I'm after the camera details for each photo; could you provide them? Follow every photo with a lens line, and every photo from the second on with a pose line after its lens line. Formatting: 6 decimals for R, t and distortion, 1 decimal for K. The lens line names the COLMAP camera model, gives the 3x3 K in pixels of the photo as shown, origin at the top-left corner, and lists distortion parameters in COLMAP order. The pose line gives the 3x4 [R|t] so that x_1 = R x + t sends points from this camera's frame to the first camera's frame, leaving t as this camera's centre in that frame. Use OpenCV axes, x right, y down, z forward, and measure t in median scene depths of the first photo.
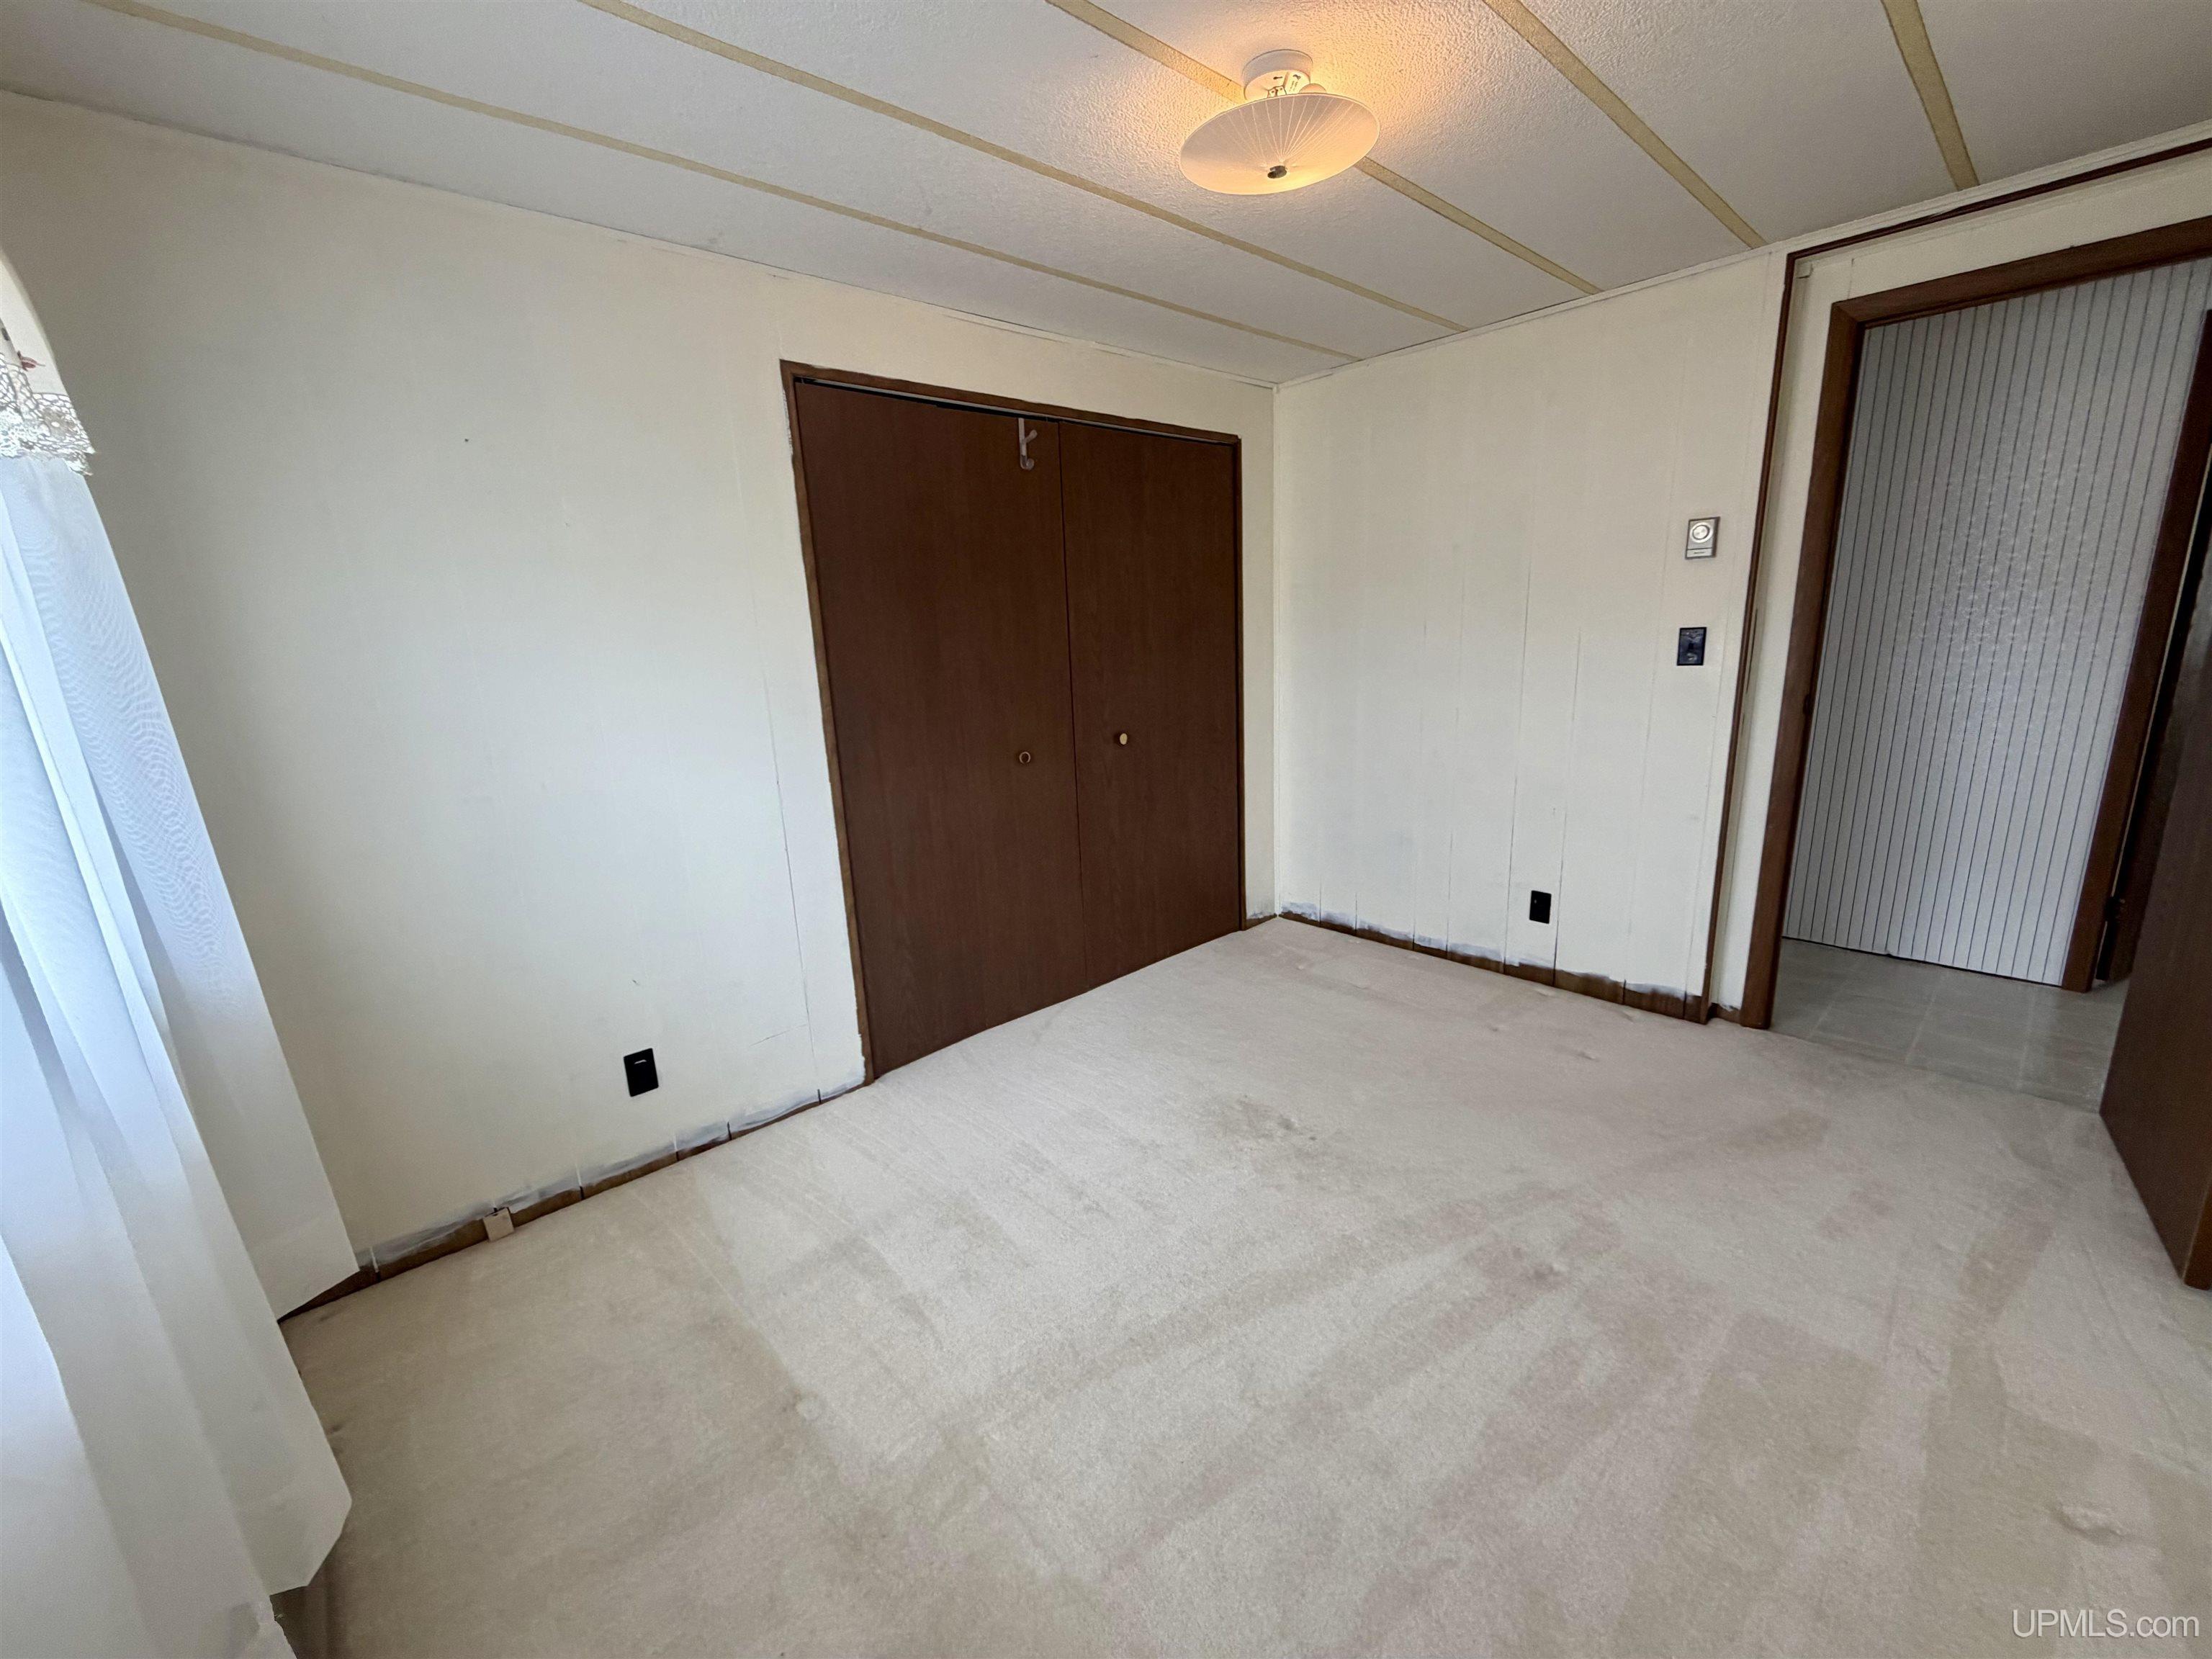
lens RADIAL K [[884.0, 0, 1106.0], [0, 884.0, 829.5], [0, 0, 1]] dist [-0.000757, 0.000229]
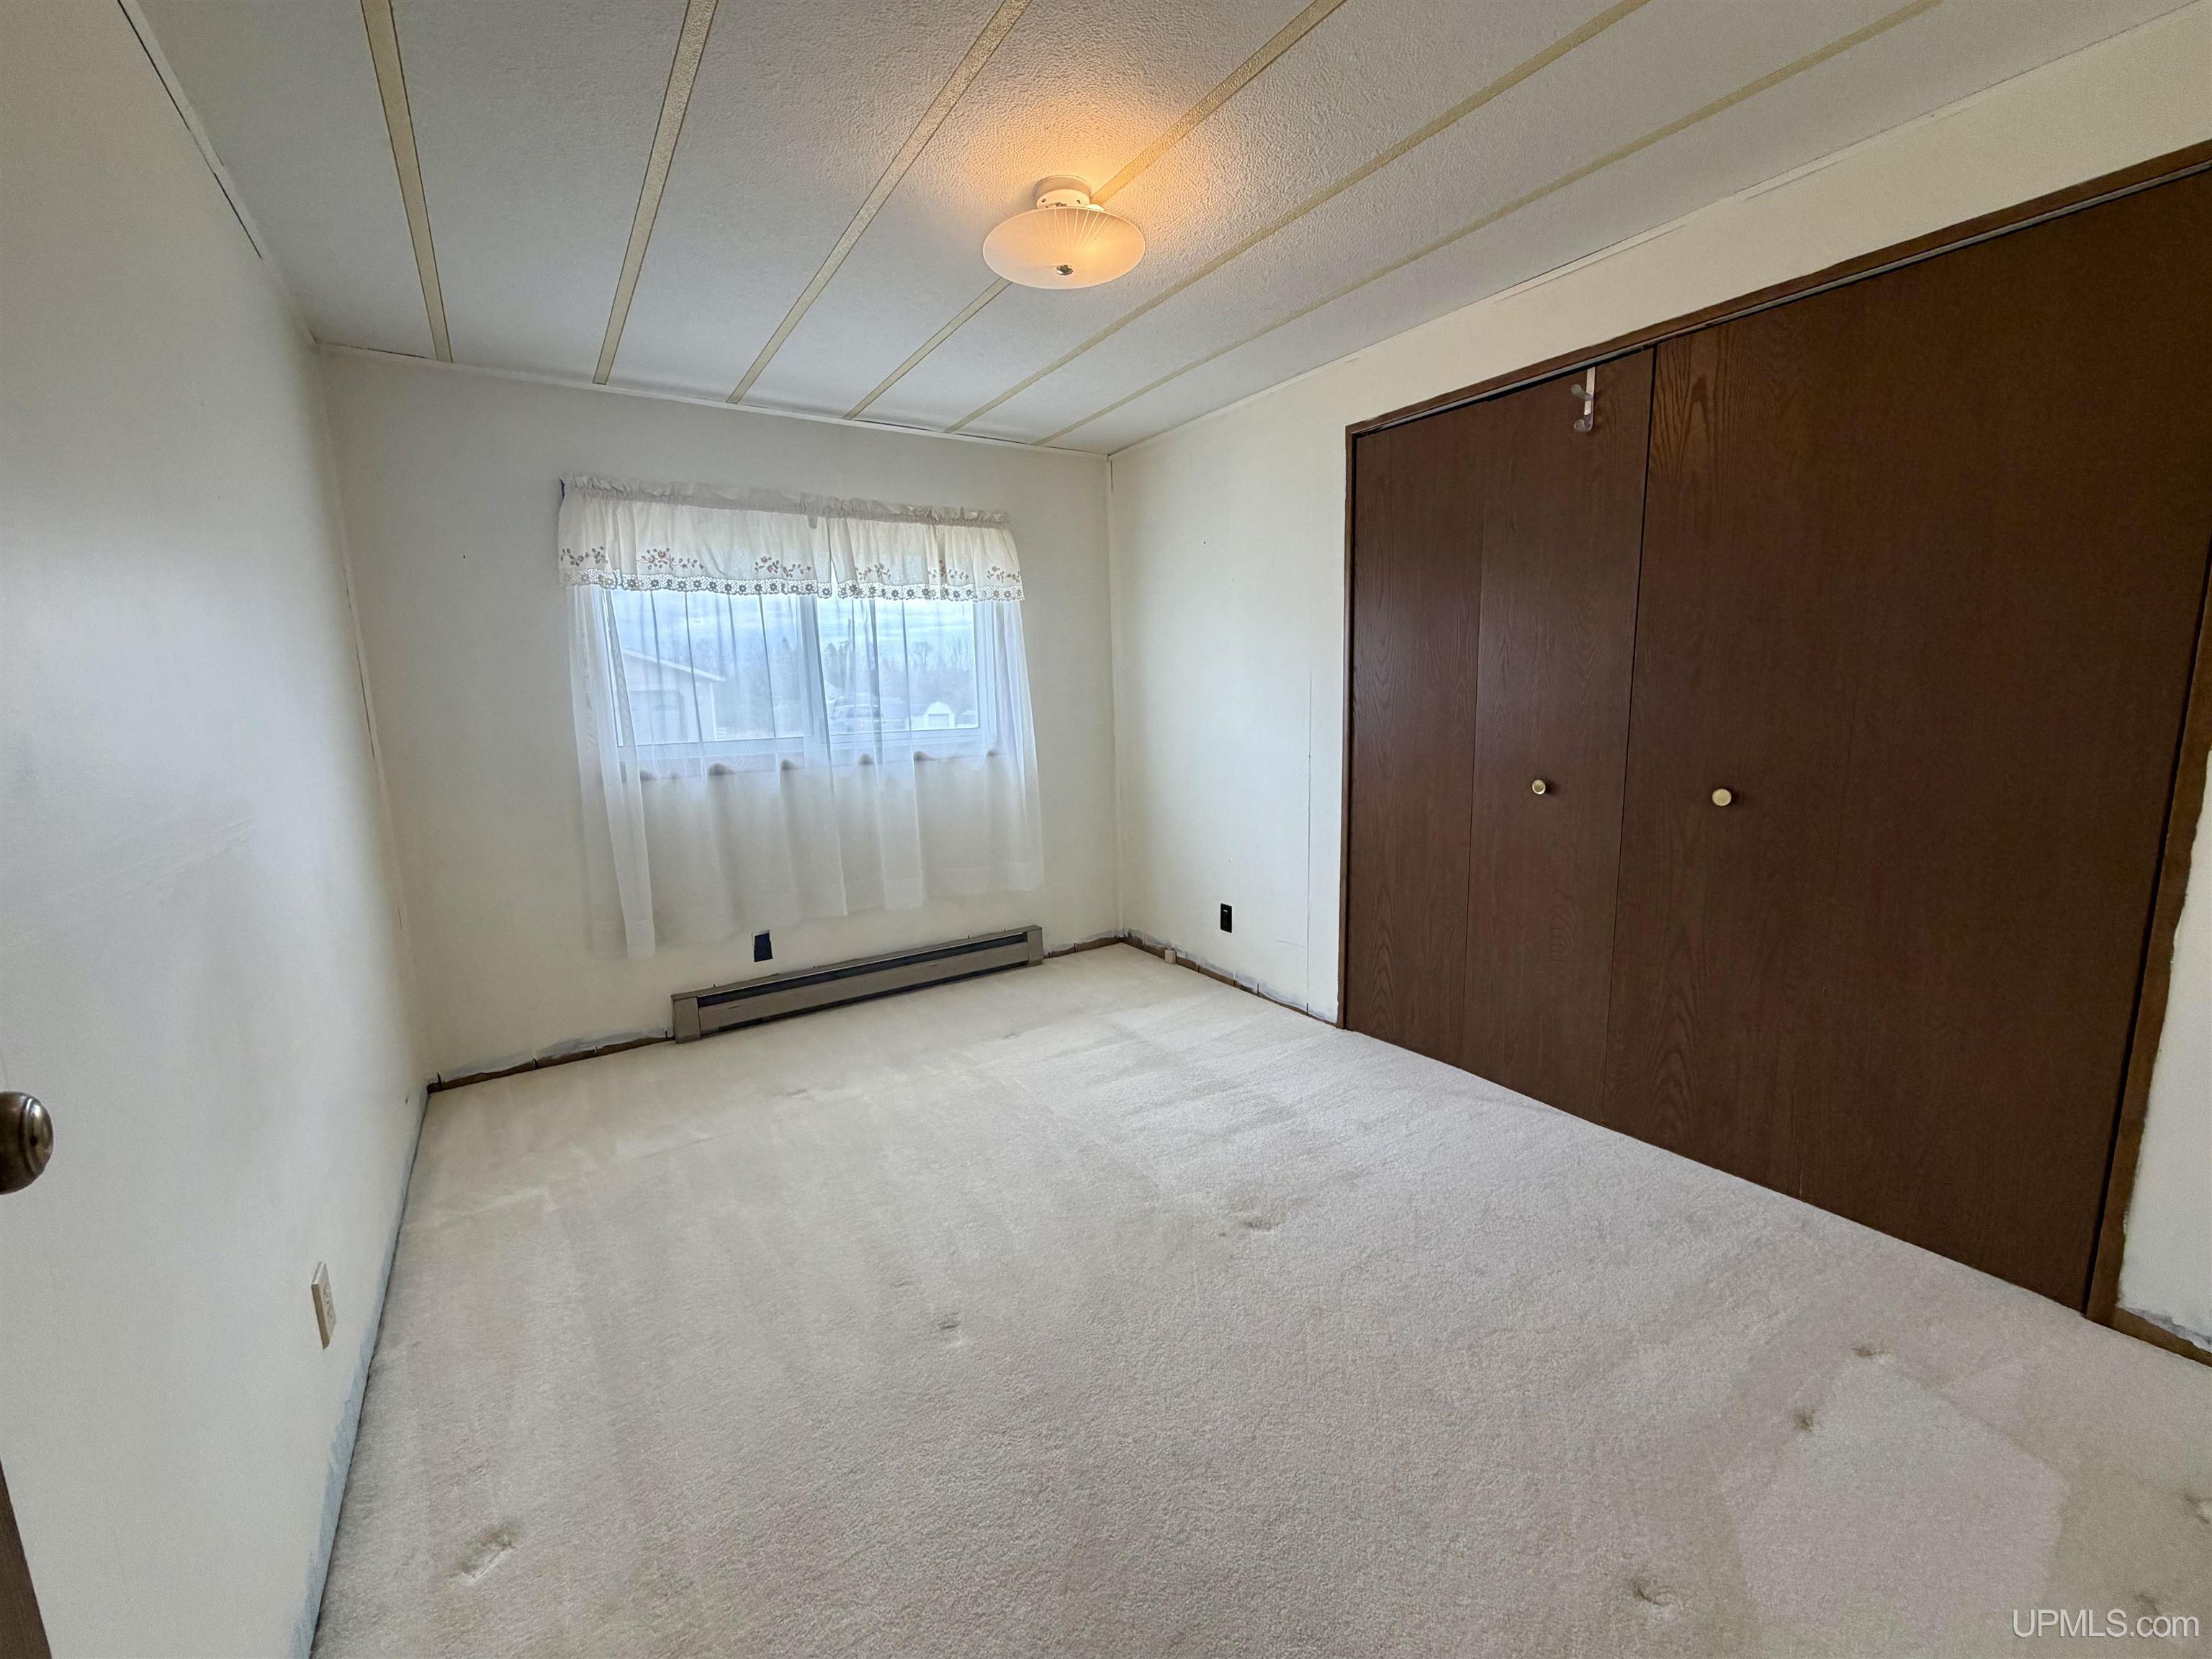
lens RADIAL K [[884.0, 0, 1106.0], [0, 884.0, 829.5], [0, 0, 1]] dist [-0.000757, 0.000229]
pose [[-0.154161, 0.201898, -0.967198, 0.968793], [-0.191636, 0.954201, 0.229730, -0.193795], [0.969283, 0.220765, -0.108410, 0.873877]]
